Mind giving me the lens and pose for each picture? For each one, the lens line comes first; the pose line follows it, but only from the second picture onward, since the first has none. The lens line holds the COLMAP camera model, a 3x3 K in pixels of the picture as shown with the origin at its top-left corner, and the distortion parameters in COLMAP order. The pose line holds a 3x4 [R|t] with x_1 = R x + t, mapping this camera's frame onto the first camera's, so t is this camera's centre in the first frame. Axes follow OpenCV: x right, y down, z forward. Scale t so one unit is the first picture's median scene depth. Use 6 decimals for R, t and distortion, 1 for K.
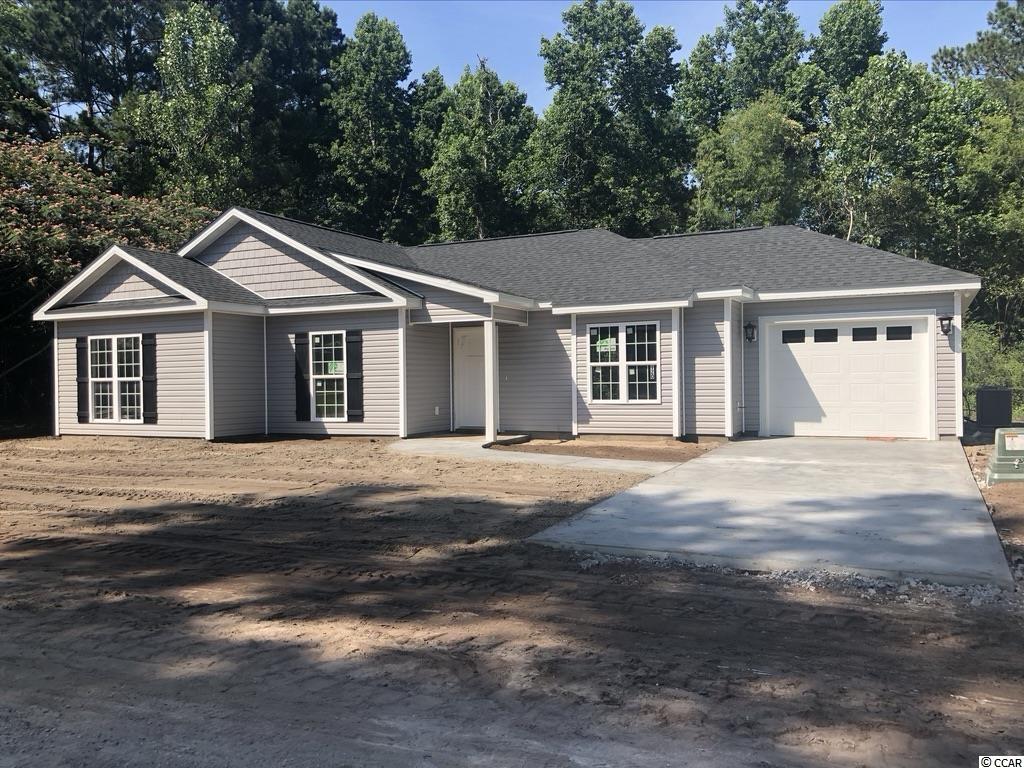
lens RADIAL K [[847.7, 0, 513.9], [0, 847.7, 391.1], [0, 0, 1]] dist [0.025336, -0.021603]
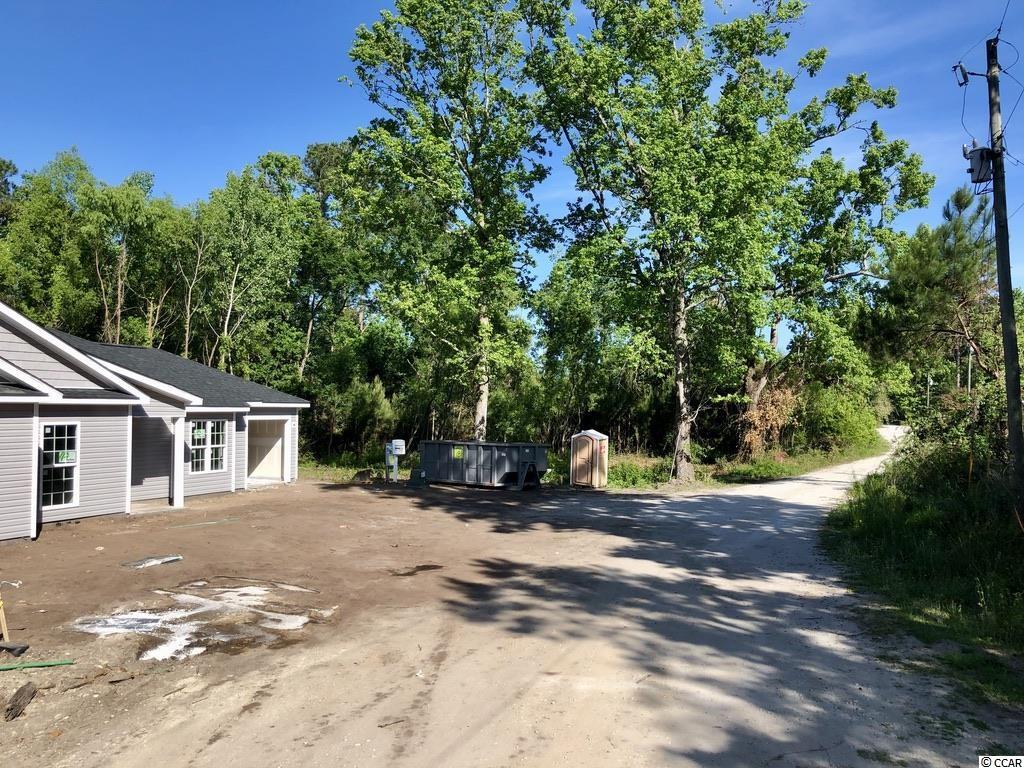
lens RADIAL K [[847.7, 0, 512.5], [0, 847.7, 380.4], [0, 0, 1]] dist [0.025336, -0.021603]
pose [[-0.038483, 0.048882, 0.998063, -1.306511], [0.009181, 0.998778, -0.048563, -0.066299], [-0.999217, 0.007294, -0.038885, 0.486972]]
